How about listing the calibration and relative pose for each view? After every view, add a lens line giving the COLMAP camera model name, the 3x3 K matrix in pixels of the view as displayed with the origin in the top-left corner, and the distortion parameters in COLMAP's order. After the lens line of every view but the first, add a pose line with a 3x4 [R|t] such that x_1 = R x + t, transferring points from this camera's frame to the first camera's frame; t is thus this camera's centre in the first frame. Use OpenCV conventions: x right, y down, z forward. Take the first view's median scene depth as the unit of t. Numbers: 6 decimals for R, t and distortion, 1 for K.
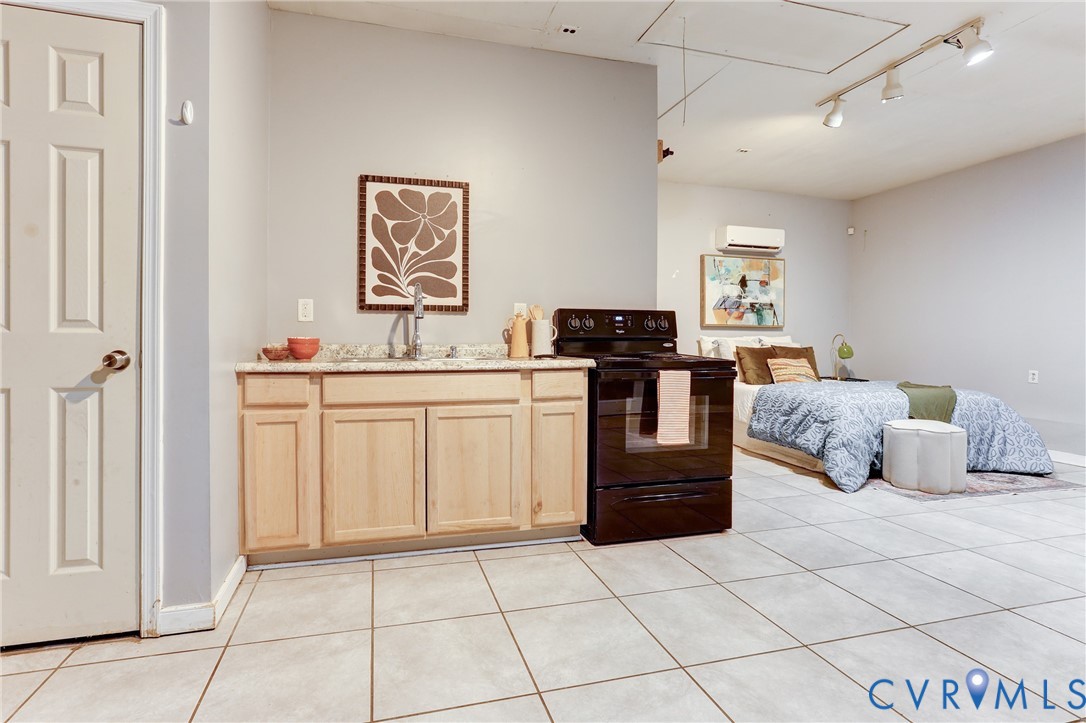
lens RADIAL K [[510.6, 0, 541.0], [0, 510.6, 354.4], [0, 0, 1]] dist [-0.004196, 0.000058]
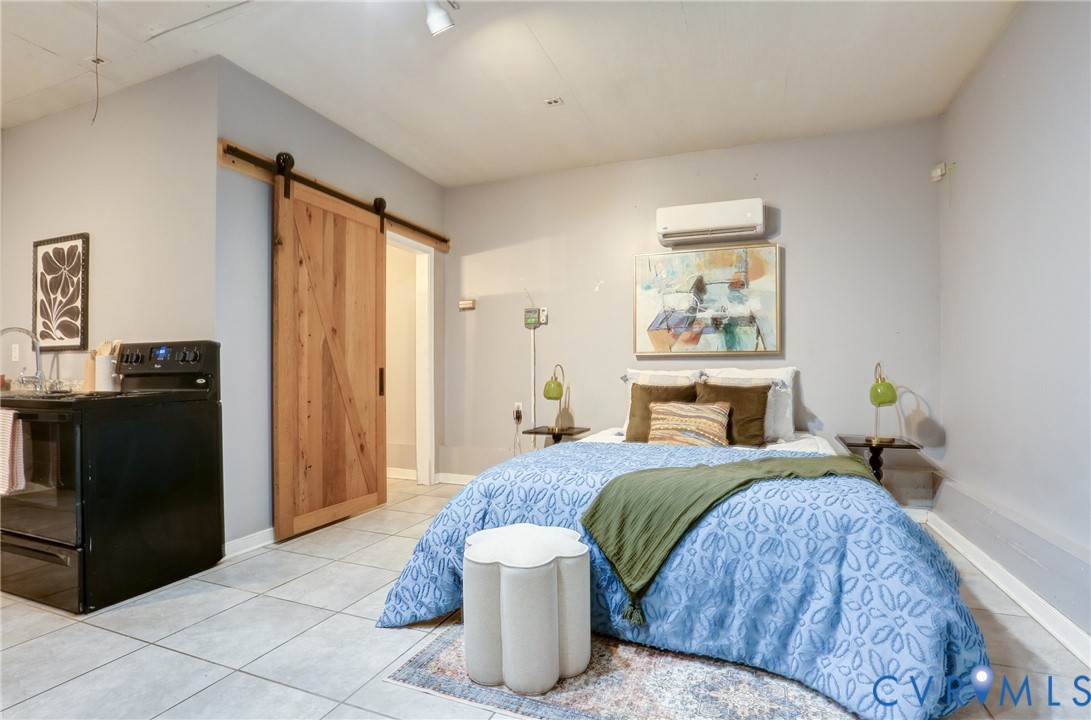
lens RADIAL K [[512.4, 0, 548.3], [0, 512.4, 378.8], [0, 0, 1]] dist [-0.017450, 0.000378]
pose [[0.811374, -0.000339, -0.584527, 0.634047], [-0.012026, 0.999779, -0.017272, -0.007998], [0.584404, 0.021043, 0.811190, 0.349836]]
